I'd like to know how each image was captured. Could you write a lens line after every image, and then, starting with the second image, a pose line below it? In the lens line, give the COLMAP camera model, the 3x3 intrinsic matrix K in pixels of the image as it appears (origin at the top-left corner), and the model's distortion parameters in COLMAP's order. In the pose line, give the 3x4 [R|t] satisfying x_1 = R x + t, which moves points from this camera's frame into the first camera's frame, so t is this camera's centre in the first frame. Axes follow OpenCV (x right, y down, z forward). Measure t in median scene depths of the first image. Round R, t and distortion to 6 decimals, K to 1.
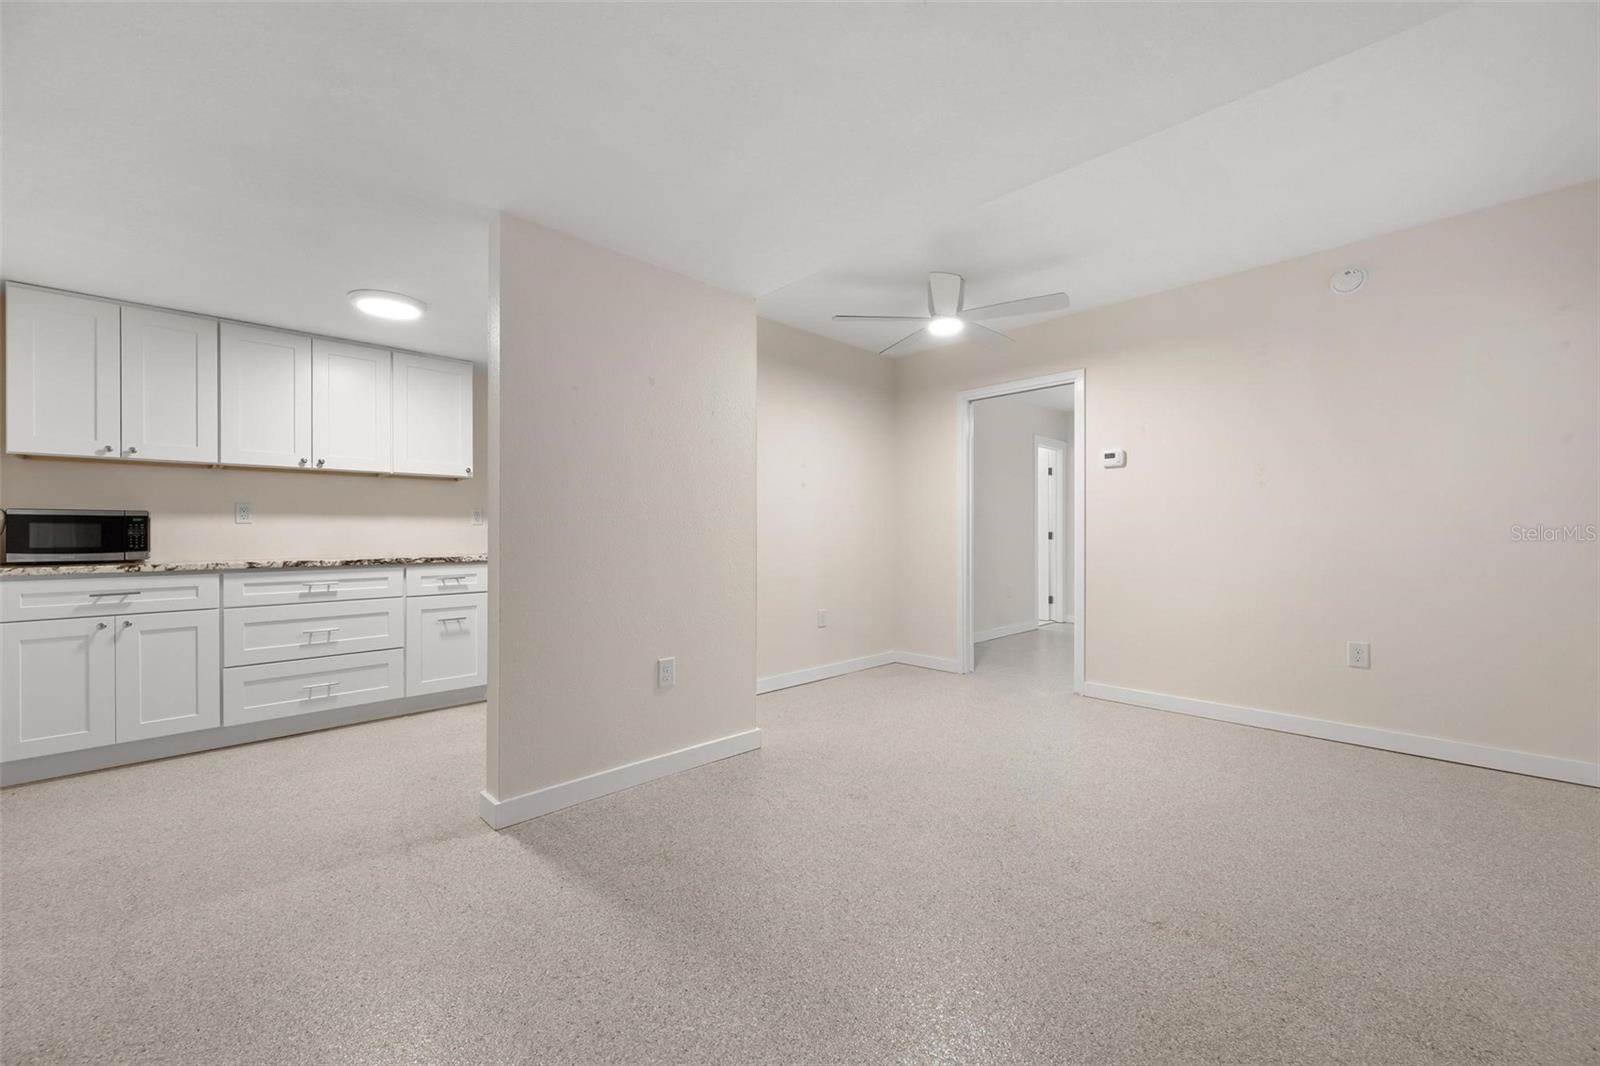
lens RADIAL K [[624.3, 0, 805.3], [0, 624.3, 536.2], [0, 0, 1]] dist [0.000053, -0.000303]
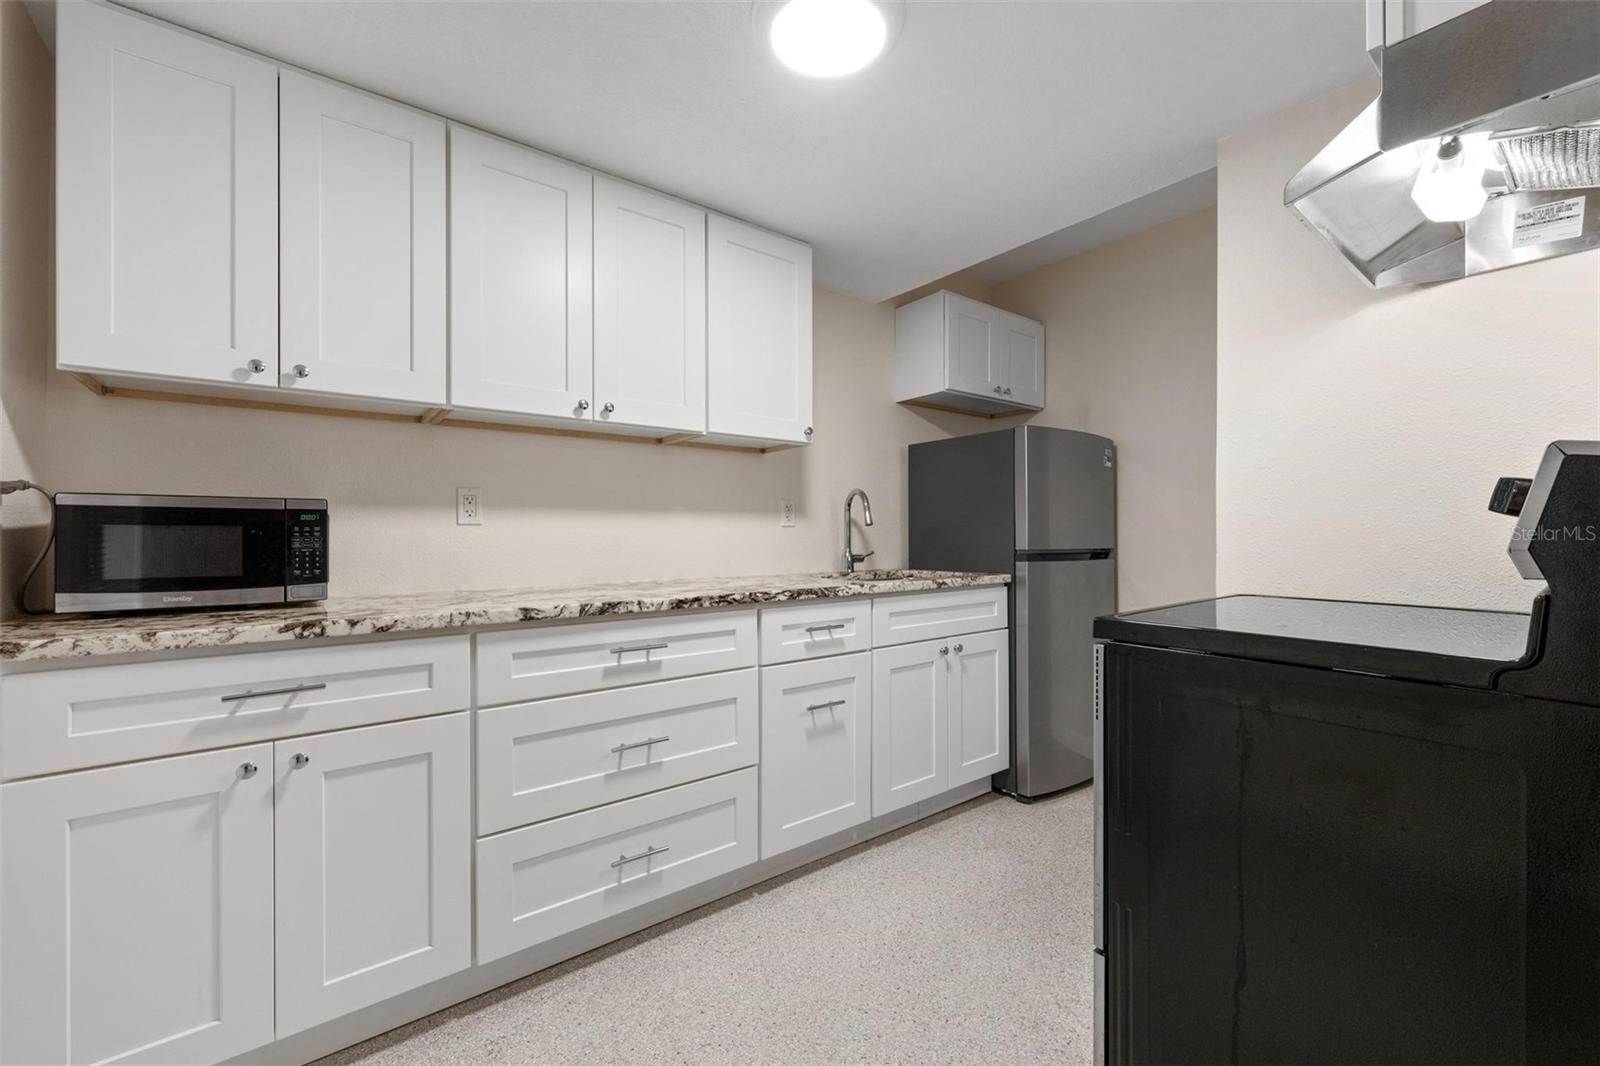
lens RADIAL K [[650.9, 0, 803.0], [0, 650.9, 536.1], [0, 0, 1]] dist [-0.002803, -0.000118]
pose [[0.993440, -0.001009, -0.114348, -0.633087], [0.000588, 0.999993, -0.003717, -0.010000], [0.114351, 0.003625, 0.993434, 0.545607]]
